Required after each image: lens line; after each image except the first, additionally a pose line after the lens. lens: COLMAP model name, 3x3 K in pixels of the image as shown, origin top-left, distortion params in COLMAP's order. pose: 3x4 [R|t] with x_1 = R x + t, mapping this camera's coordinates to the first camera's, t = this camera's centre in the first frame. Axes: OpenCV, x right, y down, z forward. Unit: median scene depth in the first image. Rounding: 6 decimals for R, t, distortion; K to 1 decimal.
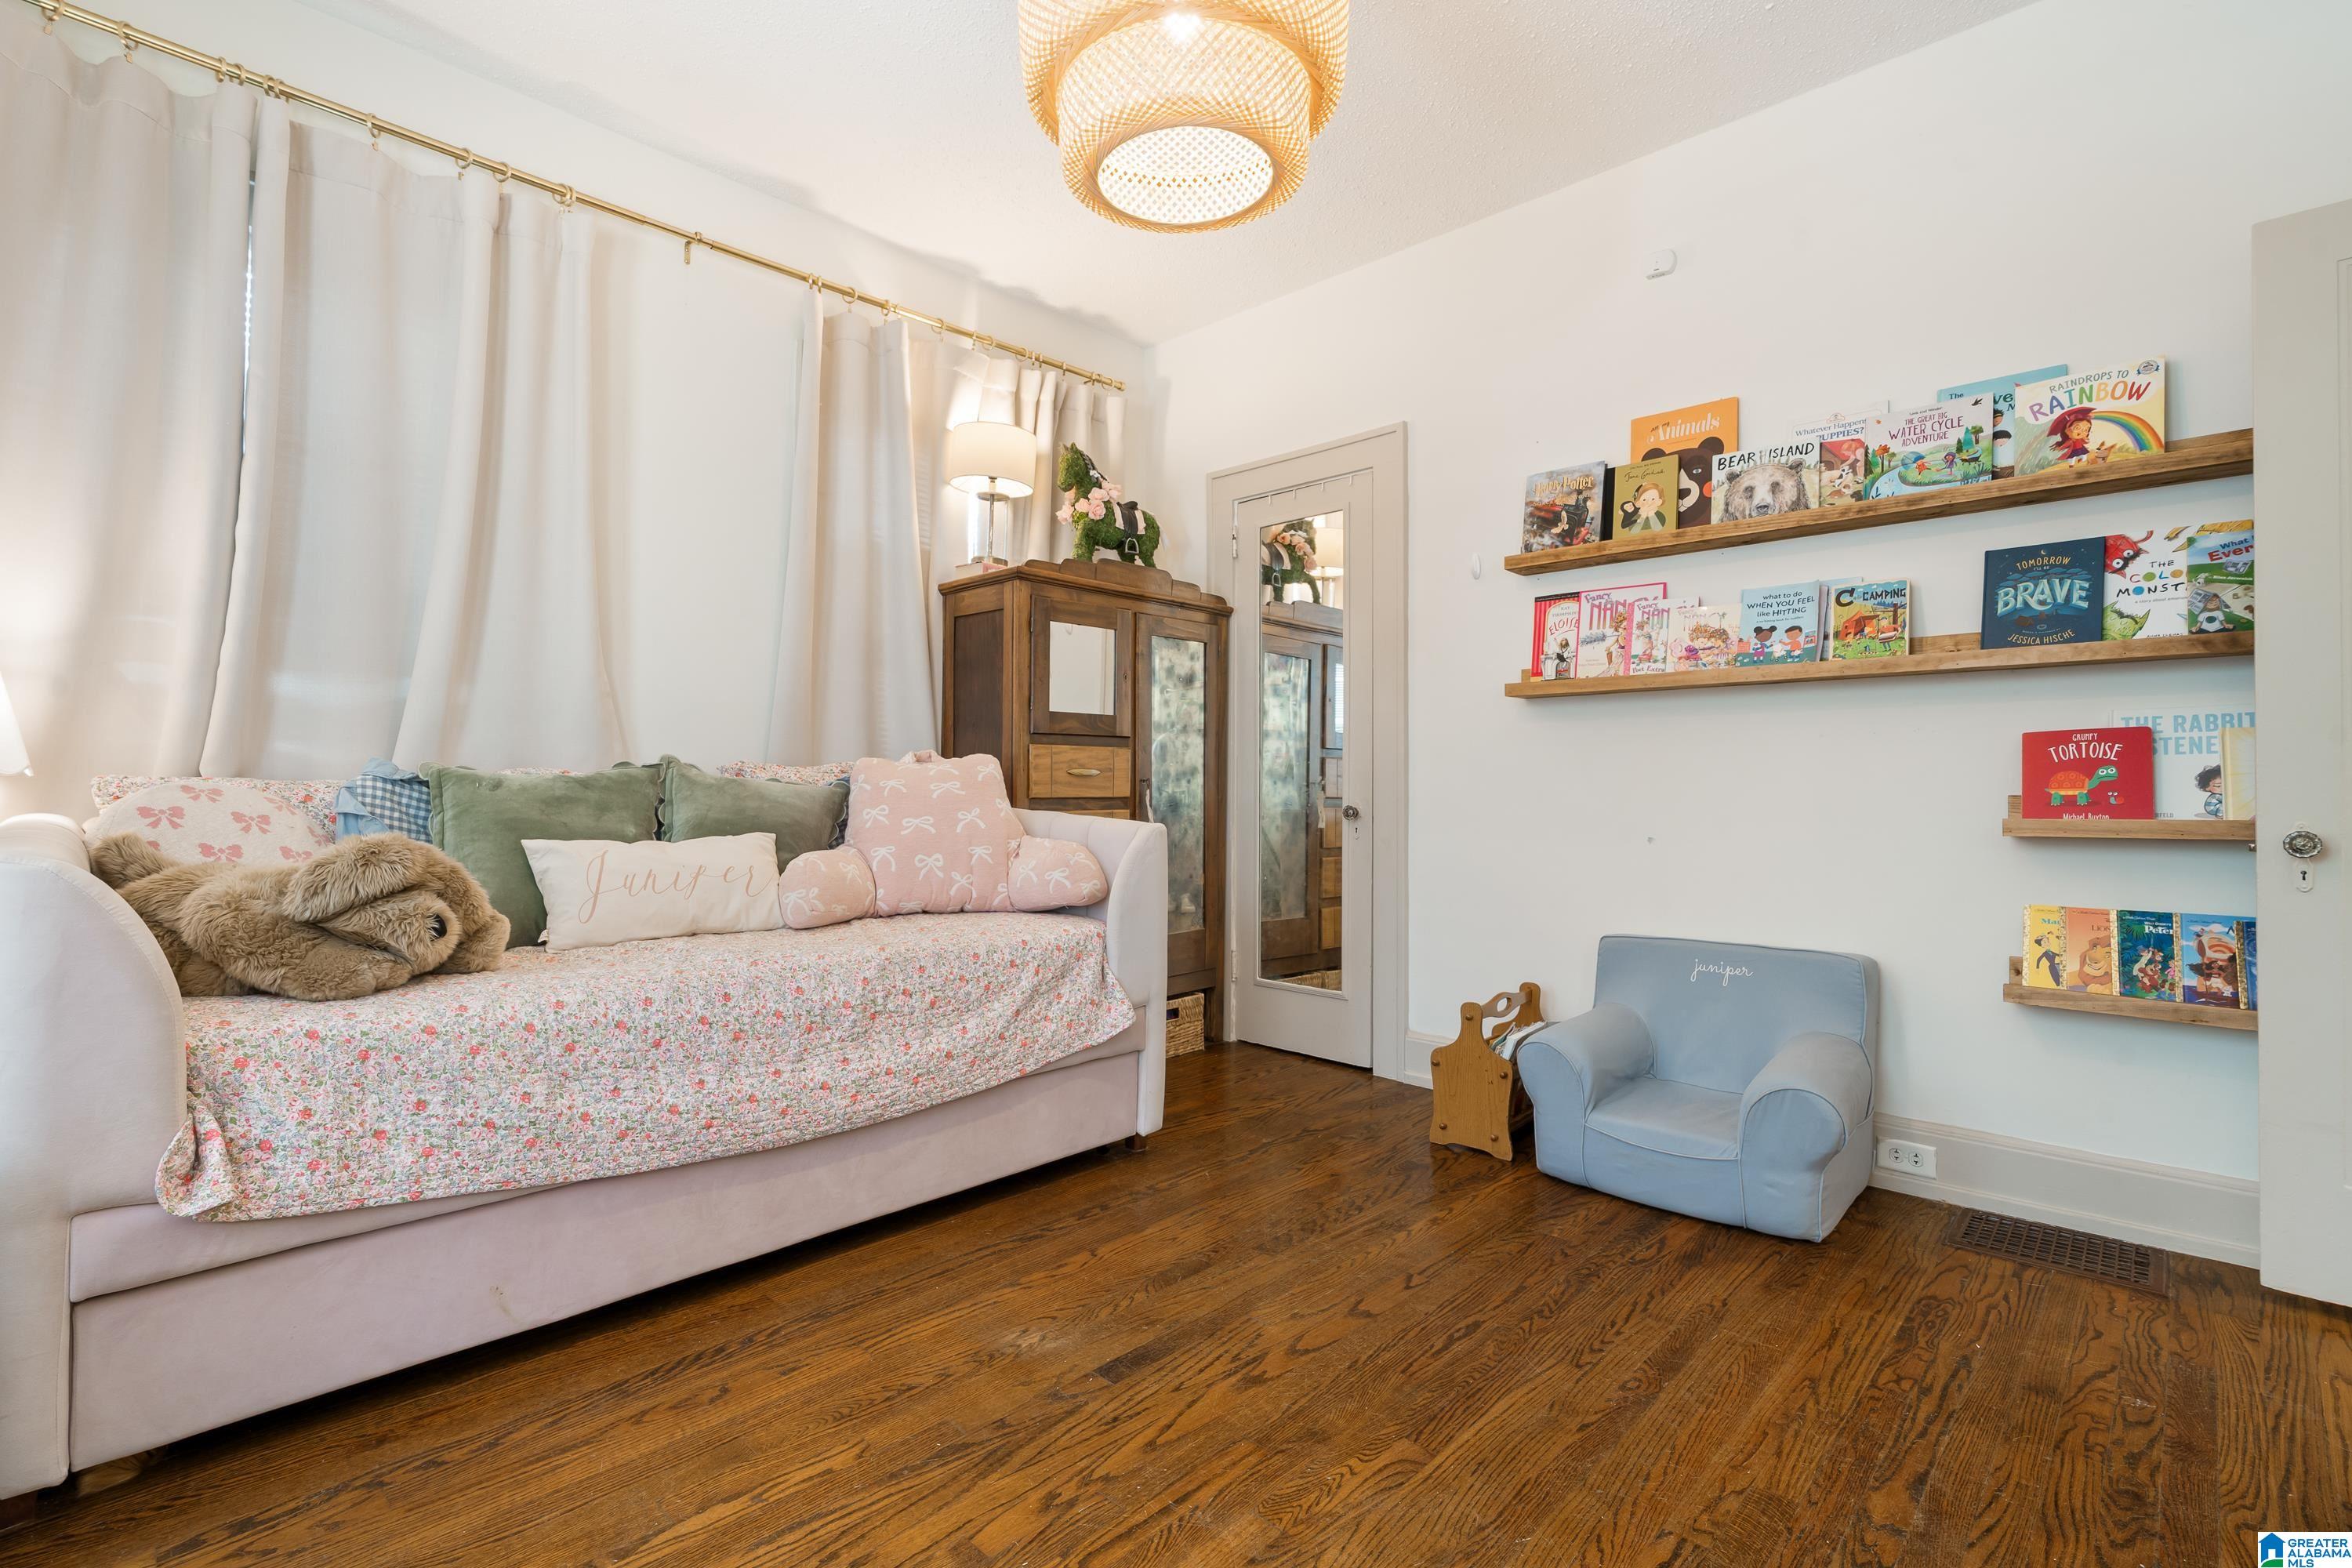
lens RADIAL K [[1076.9, 0, 1178.8], [0, 1076.9, 786.9], [0, 0, 1]] dist [-0.001335, -0.000243]
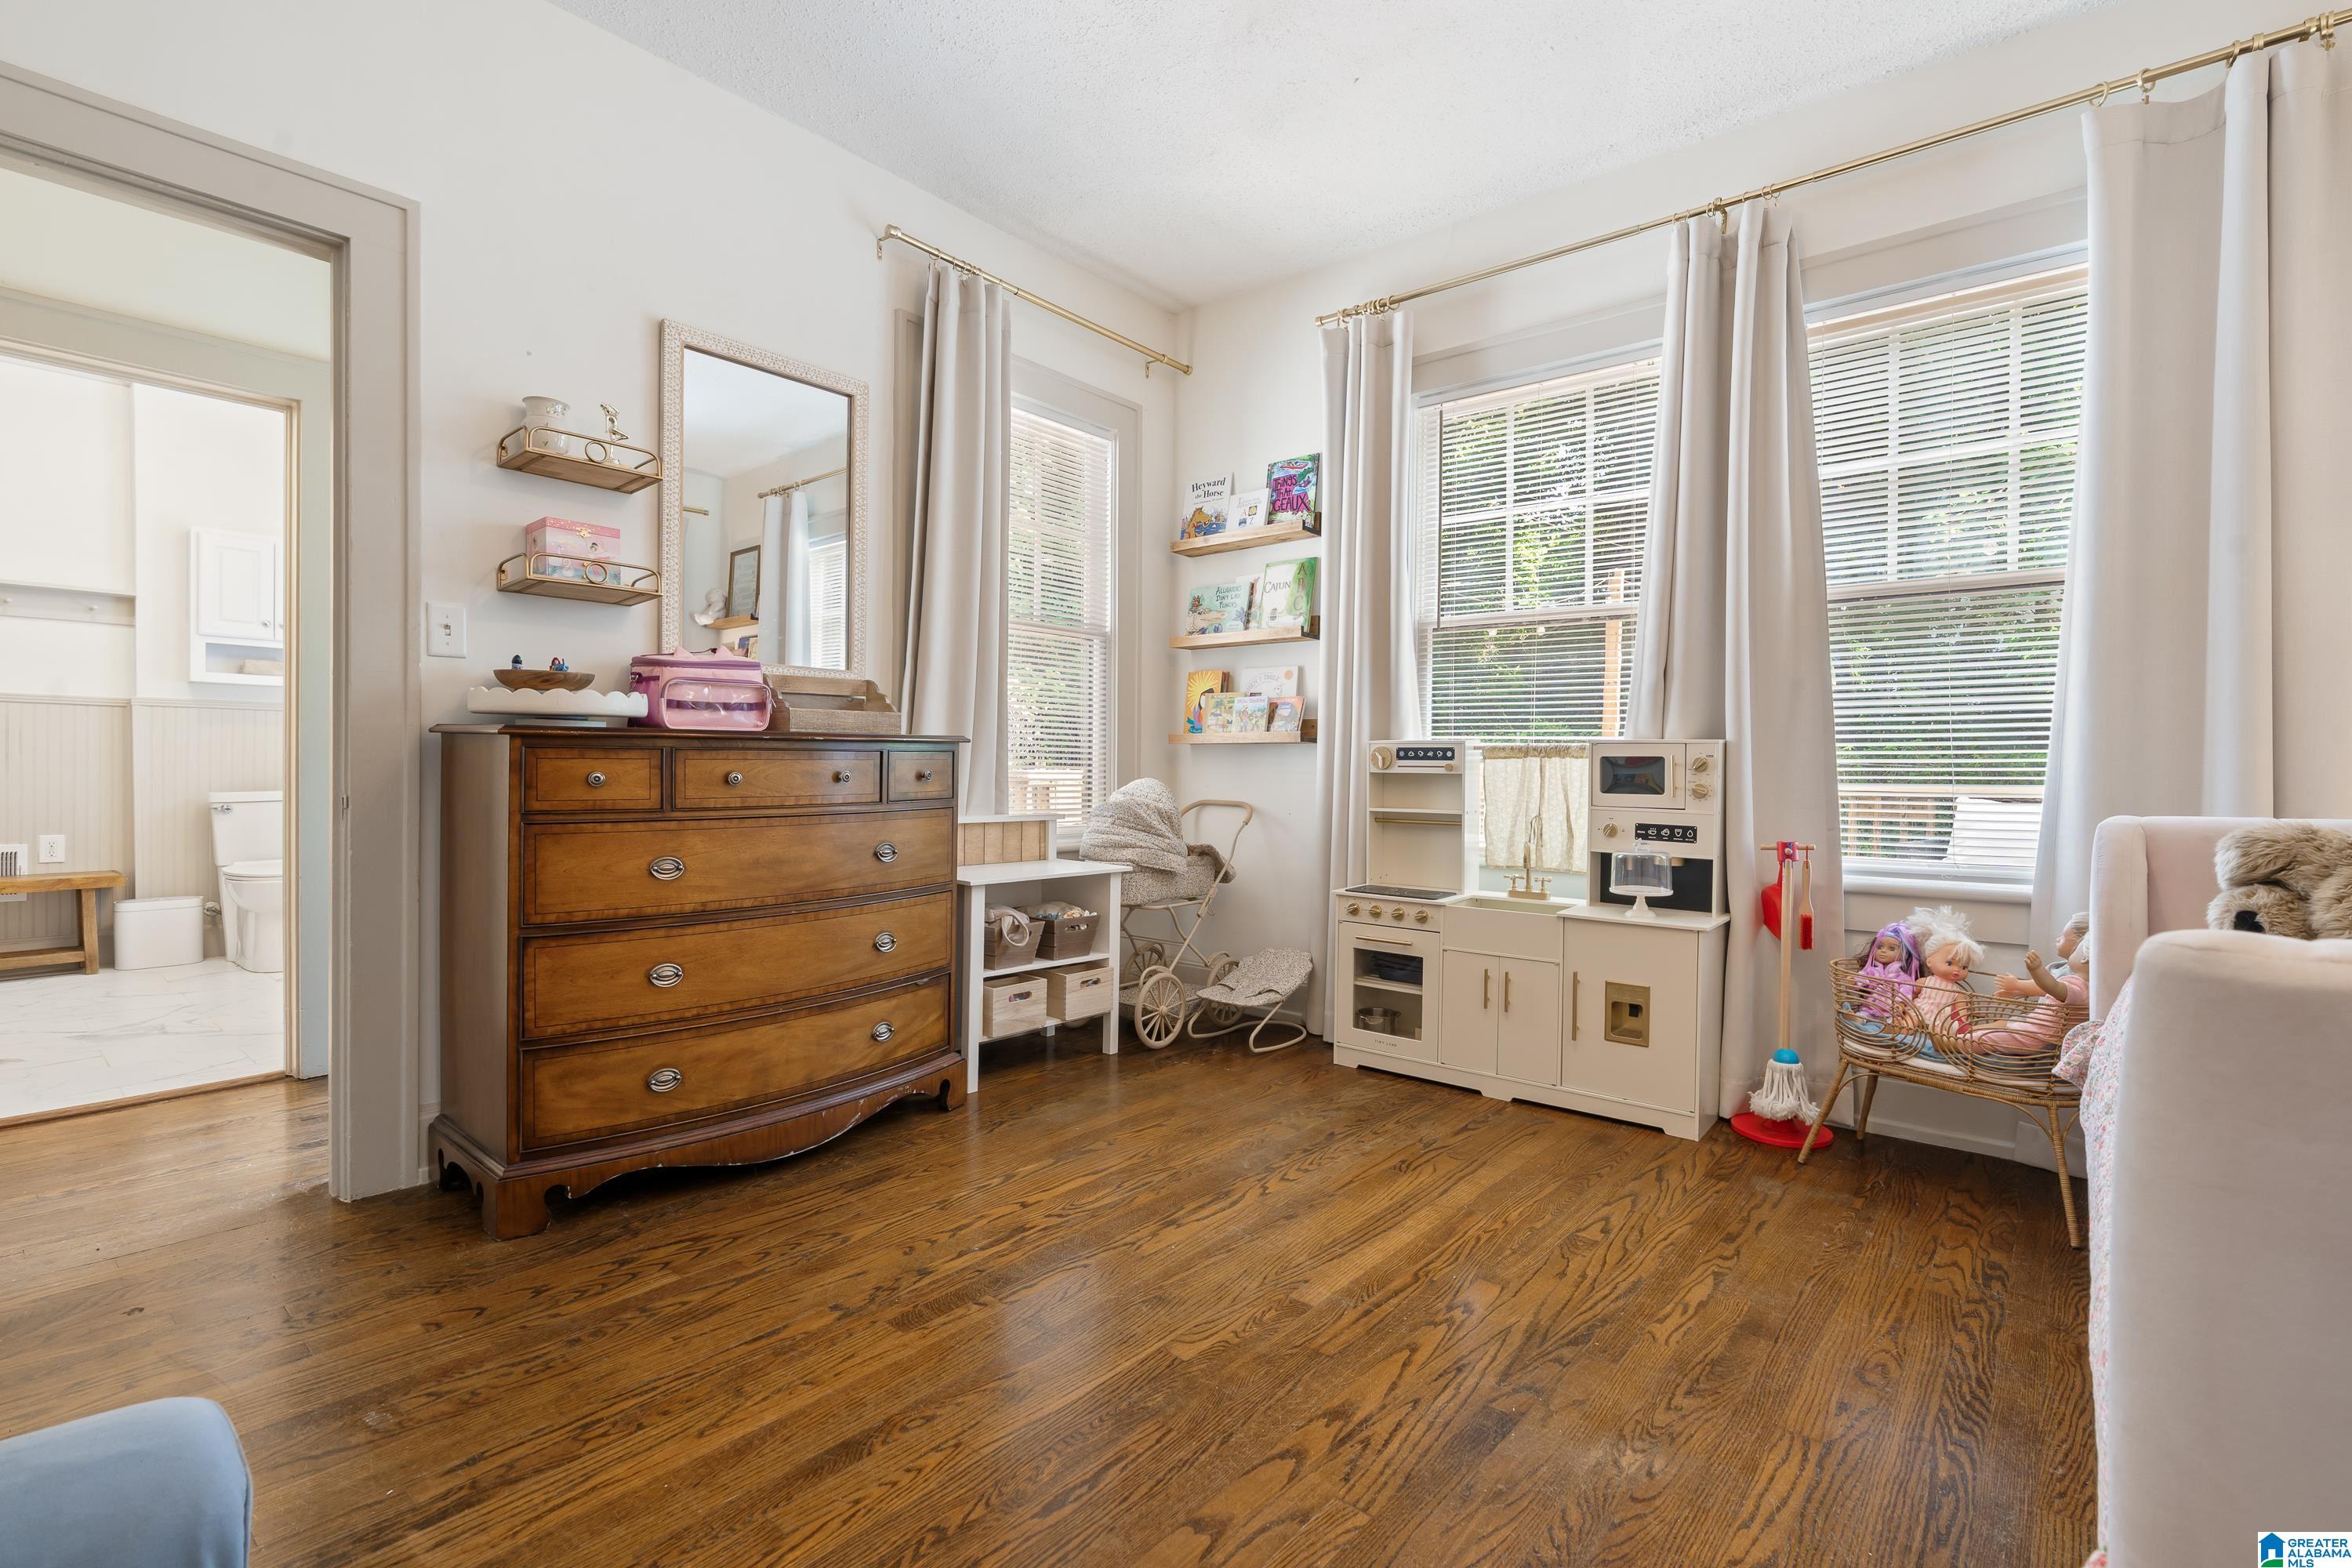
lens RADIAL K [[1076.9, 0, 1179.5], [0, 1076.9, 782.0], [0, 0, 1]] dist [-0.001335, -0.000243]
pose [[-0.997535, -0.013552, -0.068852, 0.274973], [-0.013930, 0.999890, 0.005022, 0.018726], [0.068776, 0.005969, -0.997614, 1.915834]]
